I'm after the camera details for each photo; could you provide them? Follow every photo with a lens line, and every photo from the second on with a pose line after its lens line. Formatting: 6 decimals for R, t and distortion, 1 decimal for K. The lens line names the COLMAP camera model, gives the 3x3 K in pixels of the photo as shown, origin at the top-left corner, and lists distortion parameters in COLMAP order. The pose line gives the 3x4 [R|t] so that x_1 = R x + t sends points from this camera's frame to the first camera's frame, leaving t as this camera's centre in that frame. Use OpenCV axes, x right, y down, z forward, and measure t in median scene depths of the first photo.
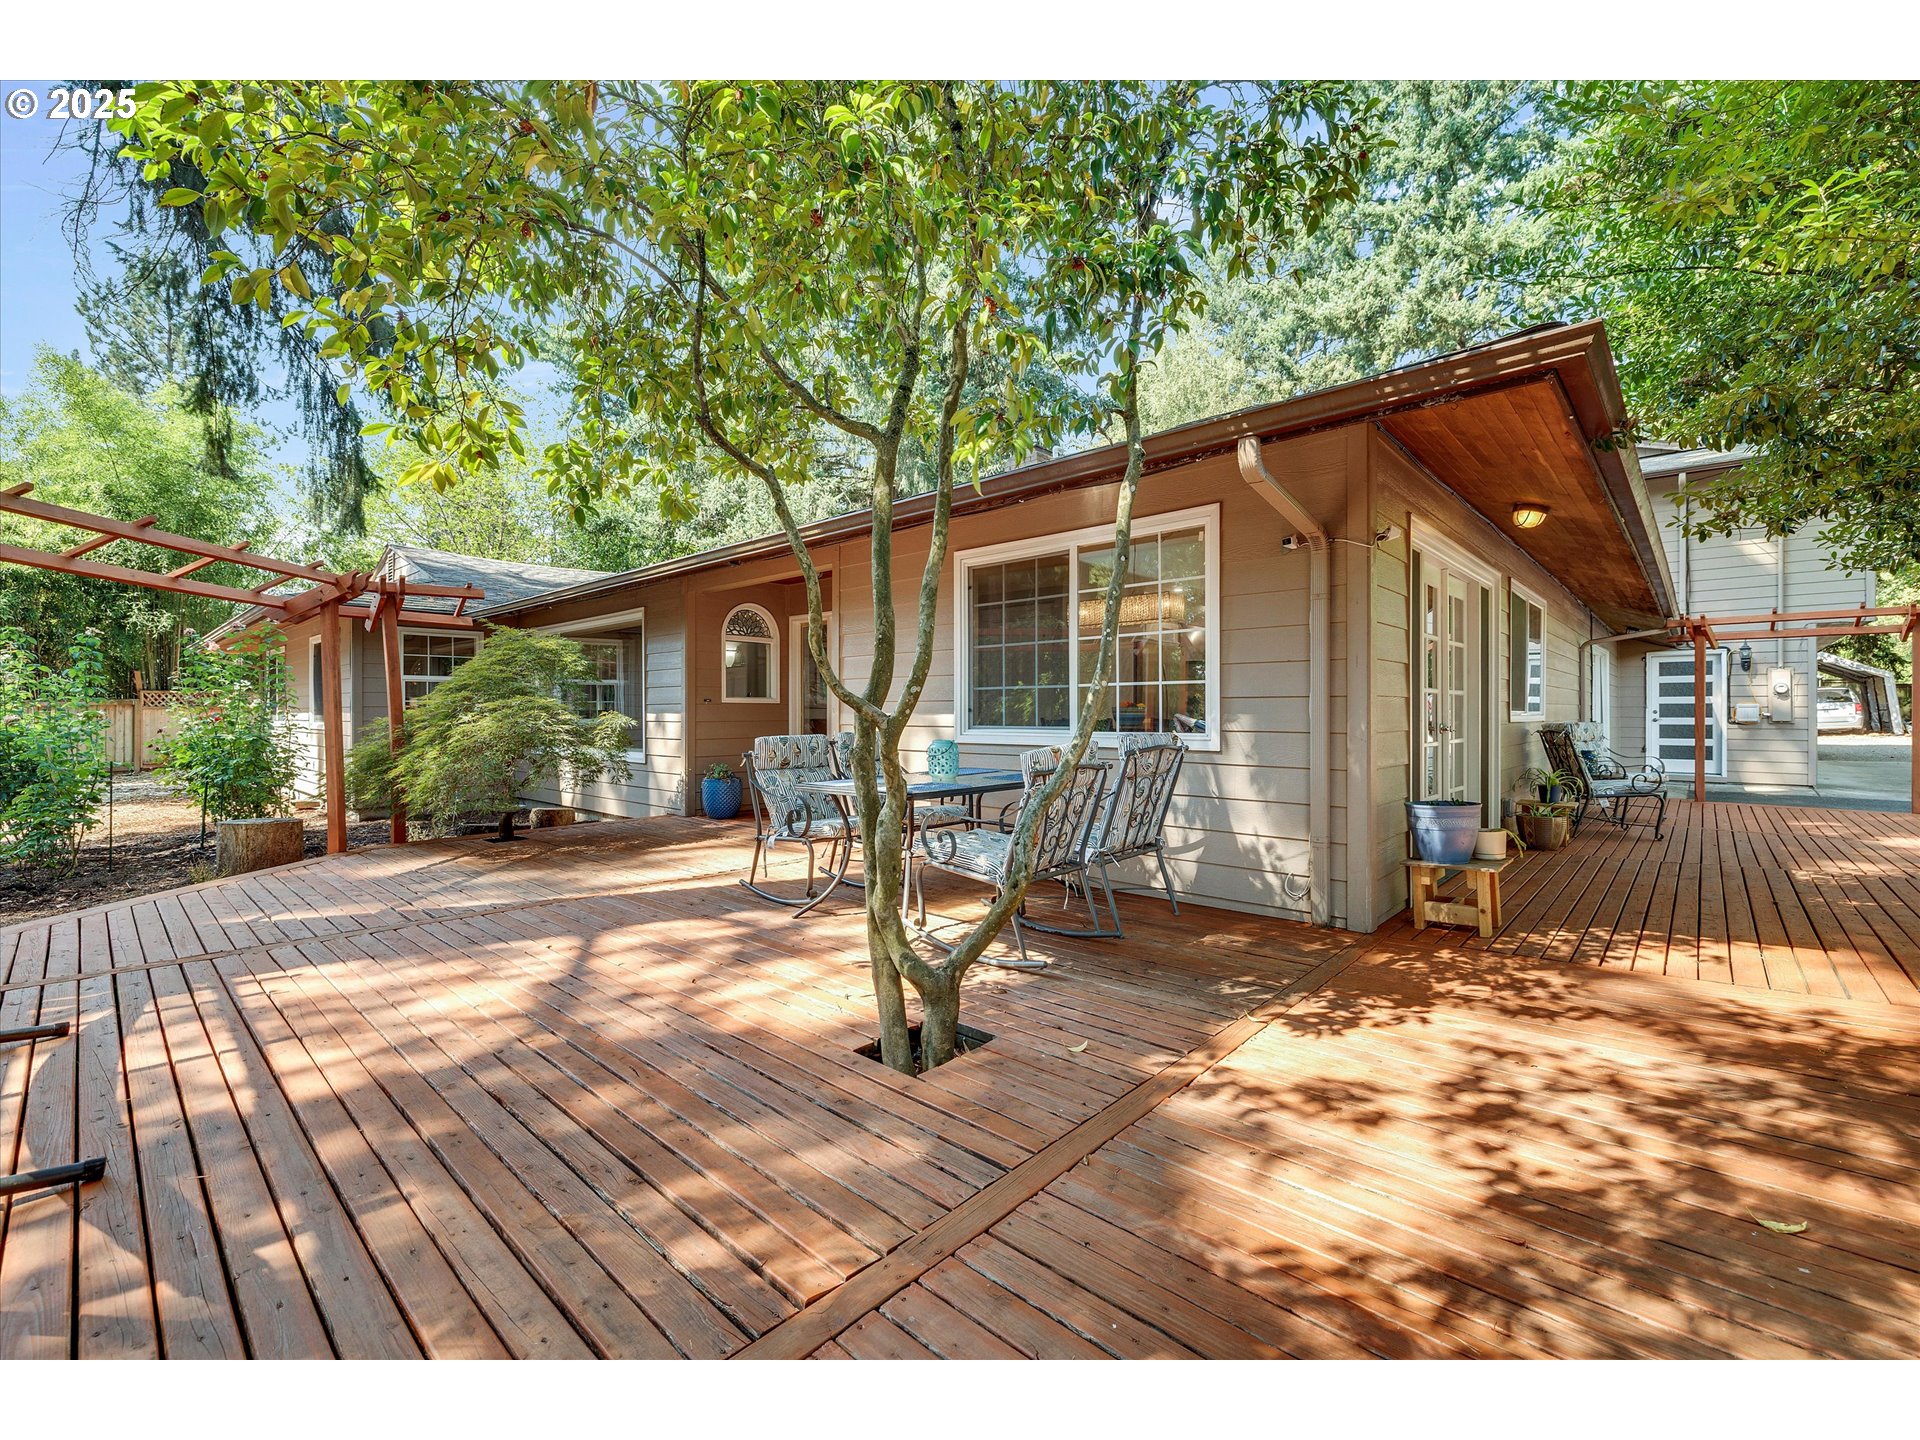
lens RADIAL K [[820.1, 0, 961.3], [0, 820.1, 700.9], [0, 0, 1]] dist [0.000892, 0.000283]
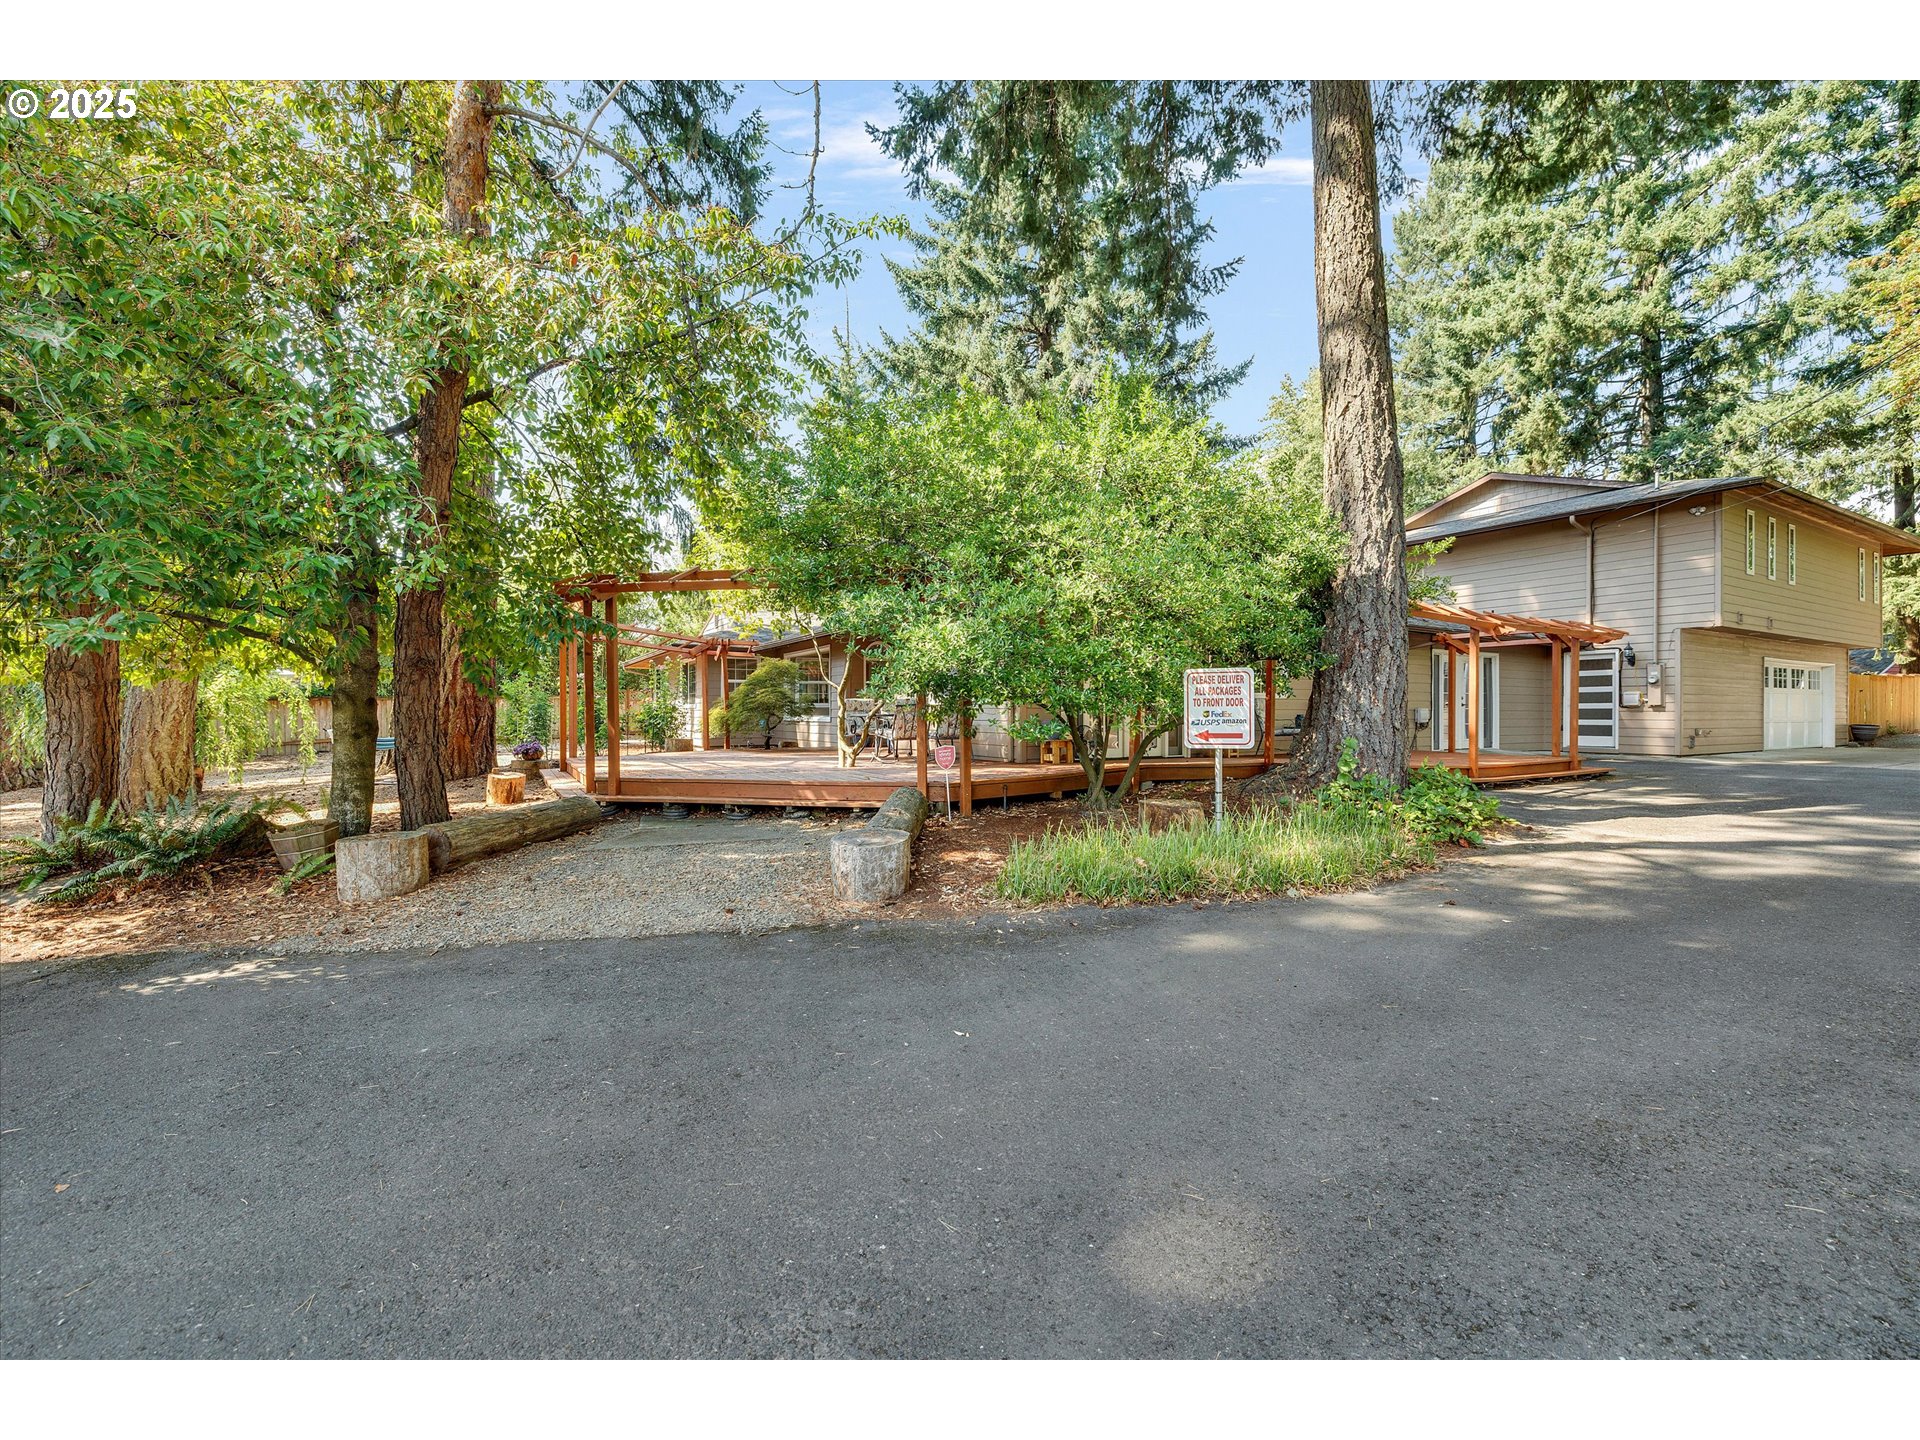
lens RADIAL K [[820.1, 0, 961.3], [0, 820.1, 700.9], [0, 0, 1]] dist [0.000892, 0.000283]
pose [[0.953053, -0.001517, -0.302799, 0.145630], [0.001206, 0.999999, -0.001215, 0.007747], [0.302801, 0.000793, 0.953054, -0.224872]]
